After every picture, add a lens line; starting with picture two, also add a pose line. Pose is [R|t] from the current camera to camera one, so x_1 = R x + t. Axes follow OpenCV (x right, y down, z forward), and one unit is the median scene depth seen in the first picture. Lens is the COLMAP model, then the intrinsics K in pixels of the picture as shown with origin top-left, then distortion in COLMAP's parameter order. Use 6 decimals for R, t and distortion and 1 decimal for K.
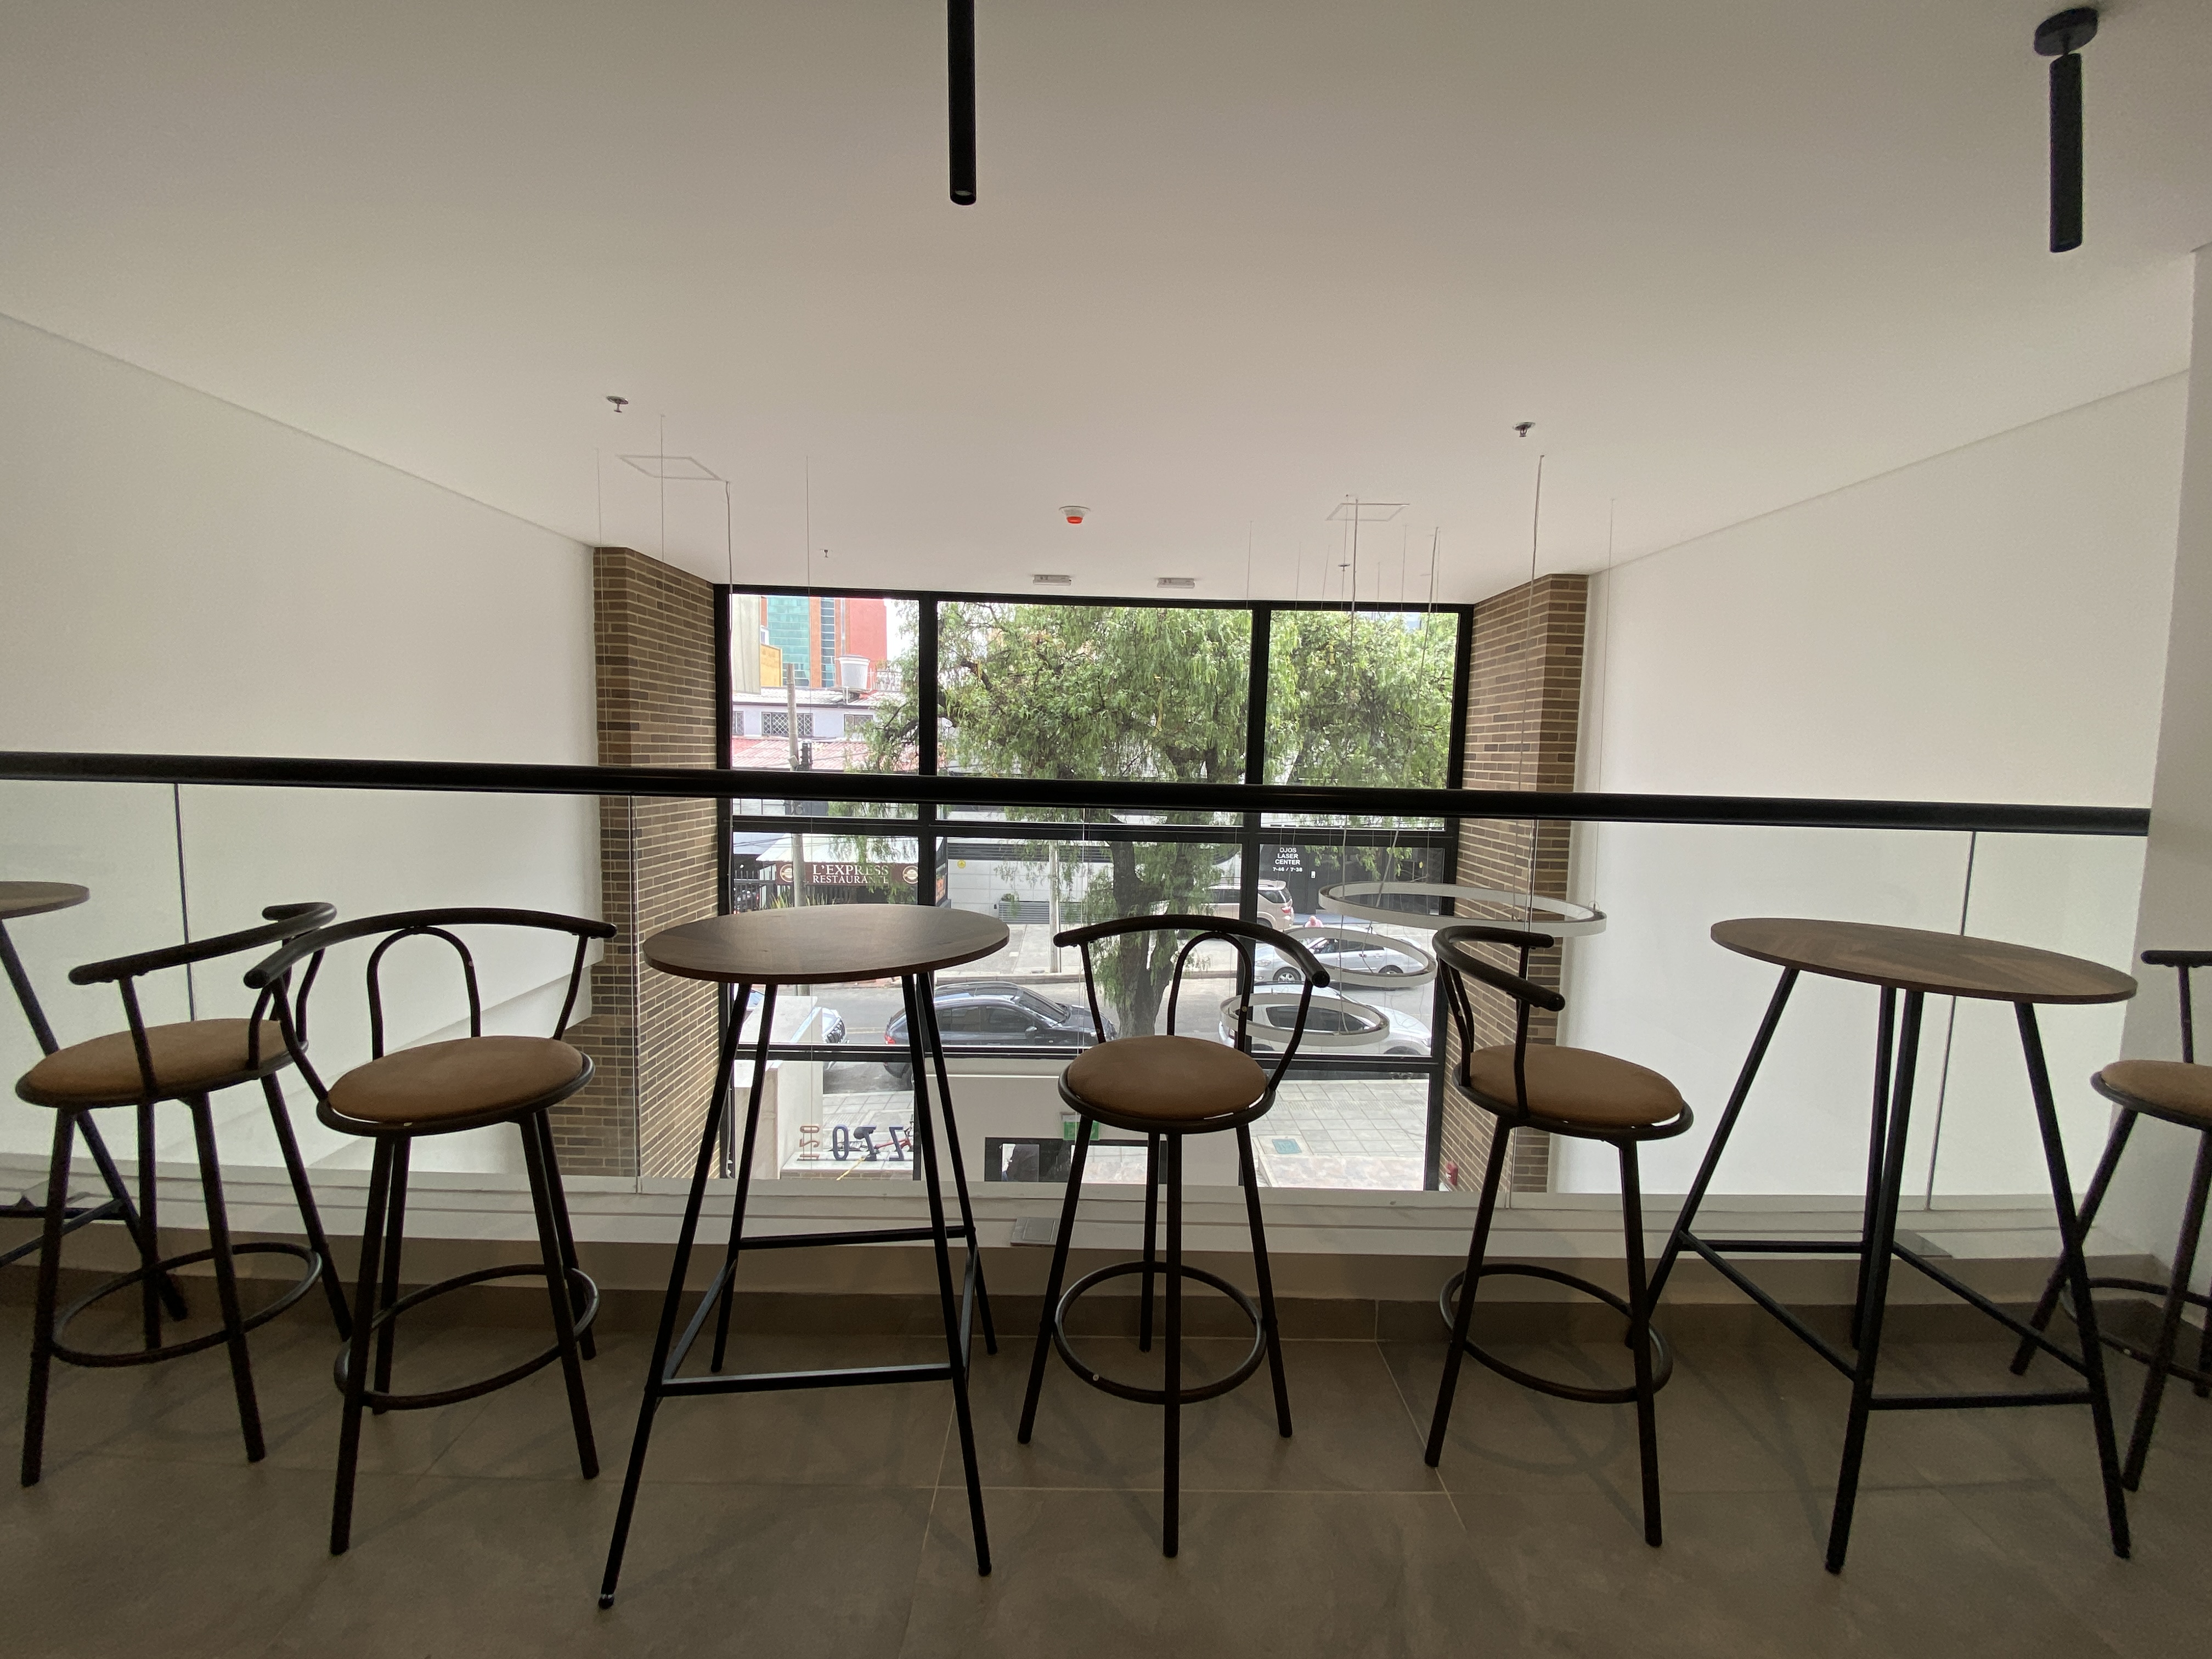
lens RADIAL K [[899.1, 0, 1106.0], [0, 899.1, 829.5], [0, 0, 1]] dist [0.064137, -0.039163]
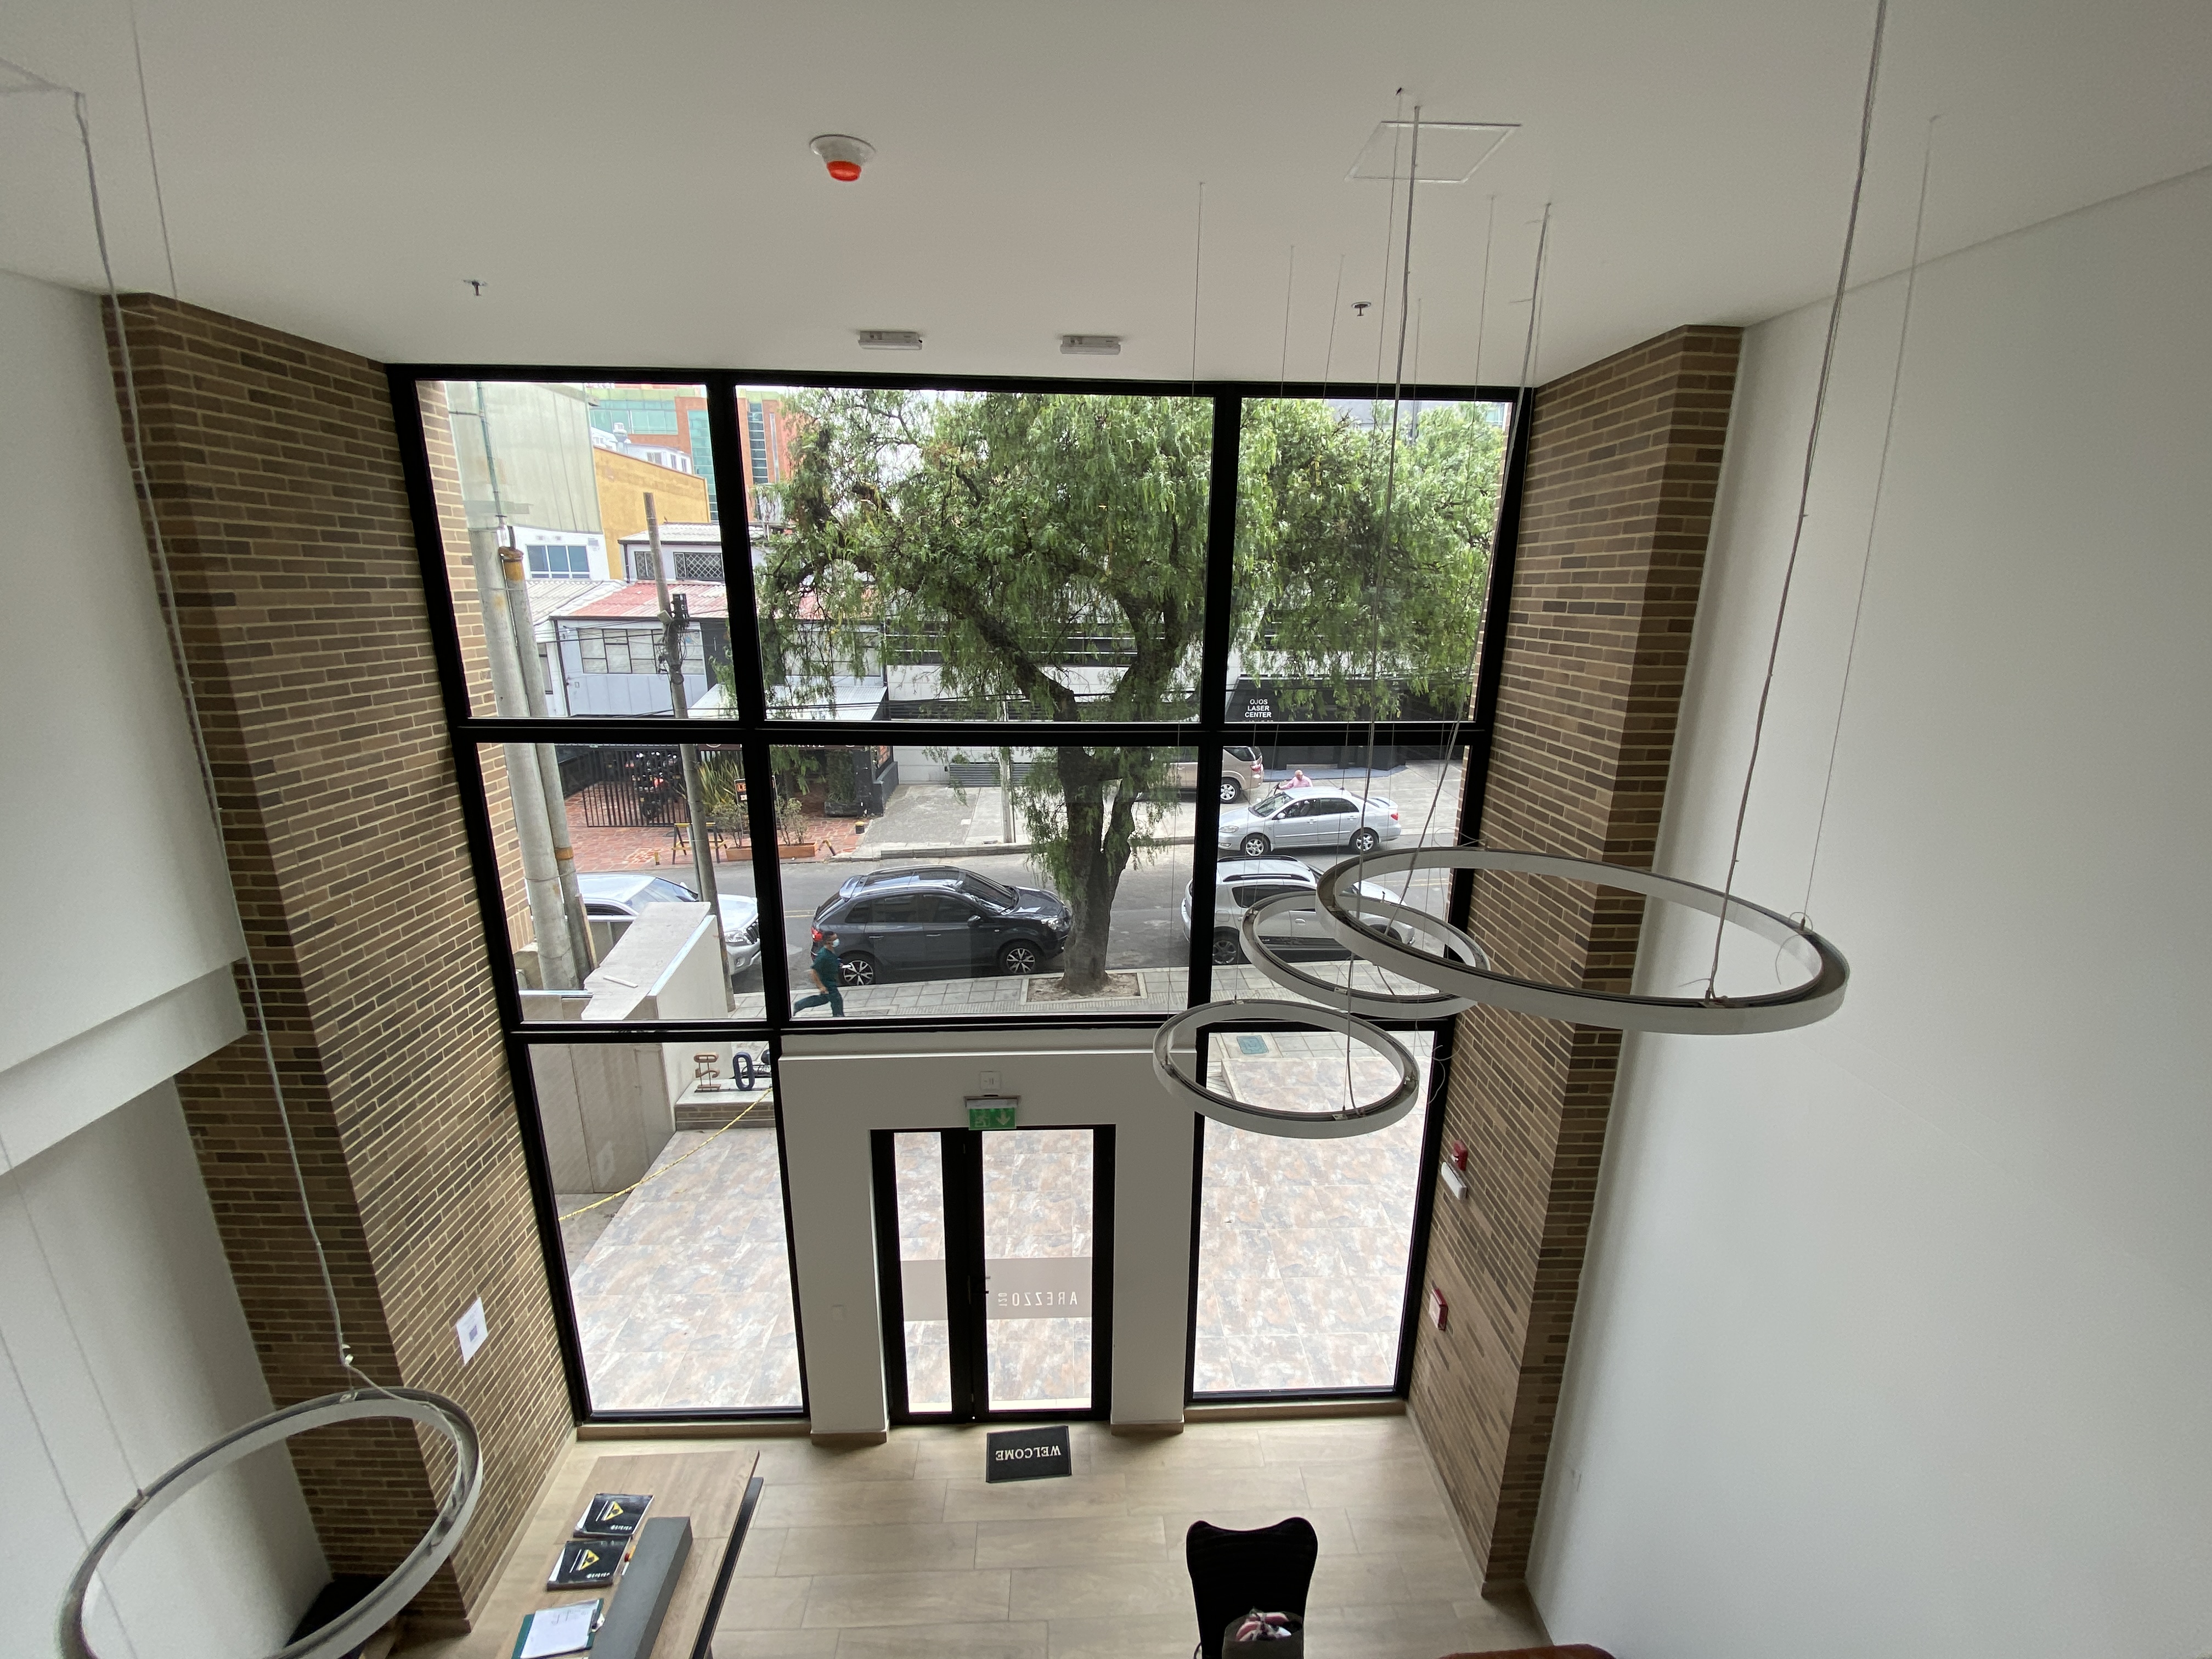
lens RADIAL K [[896.2, 0, 1107.1], [0, 896.2, 831.5], [0, 0, 1]] dist [0.025471, -0.022181]
pose [[0.999292, -0.022177, 0.030394, 0.056933], [0.016399, 0.983777, 0.178642, -0.048703], [-0.033863, -0.178018, 0.983444, 0.299405]]
